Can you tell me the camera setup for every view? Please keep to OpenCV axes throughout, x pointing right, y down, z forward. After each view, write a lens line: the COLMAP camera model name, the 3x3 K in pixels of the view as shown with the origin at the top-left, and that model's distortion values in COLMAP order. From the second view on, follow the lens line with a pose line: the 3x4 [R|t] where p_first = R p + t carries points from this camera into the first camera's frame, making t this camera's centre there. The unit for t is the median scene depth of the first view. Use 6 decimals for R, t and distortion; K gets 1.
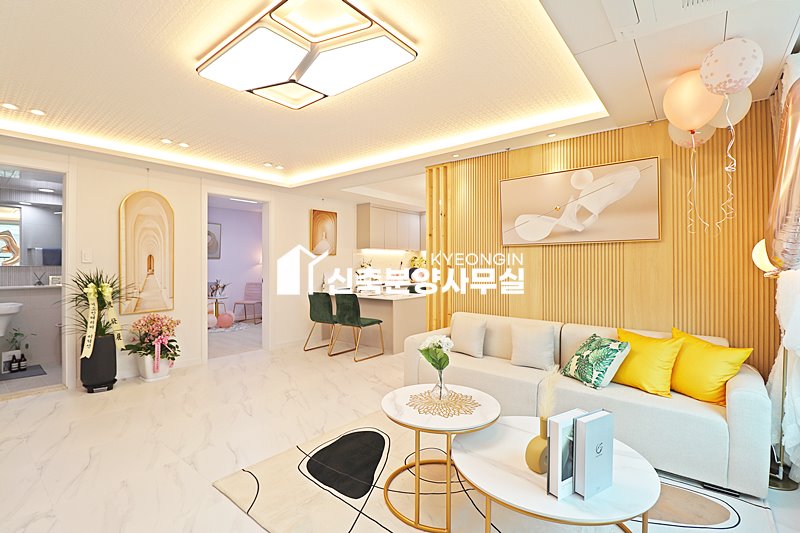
lens RADIAL K [[370.6, 0, 397.2], [0, 370.6, 264.8], [0, 0, 1]] dist [-0.009160, -0.007341]
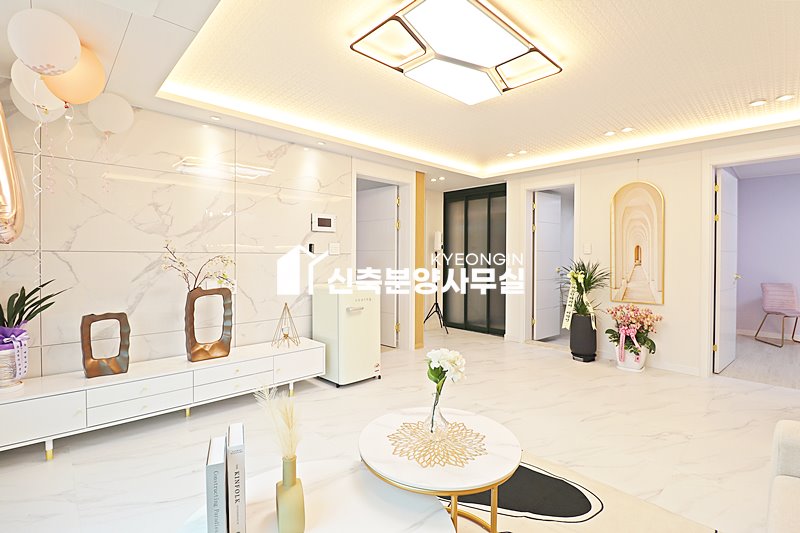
lens RADIAL K [[370.6, 0, 396.6], [0, 370.6, 260.9], [0, 0, 1]] dist [-0.009160, -0.007341]
pose [[-0.128902, 0.012489, -0.991579, 0.415939], [-0.004474, 0.999903, 0.013175, 0.004101], [0.991647, 0.006135, -0.128834, 0.493967]]
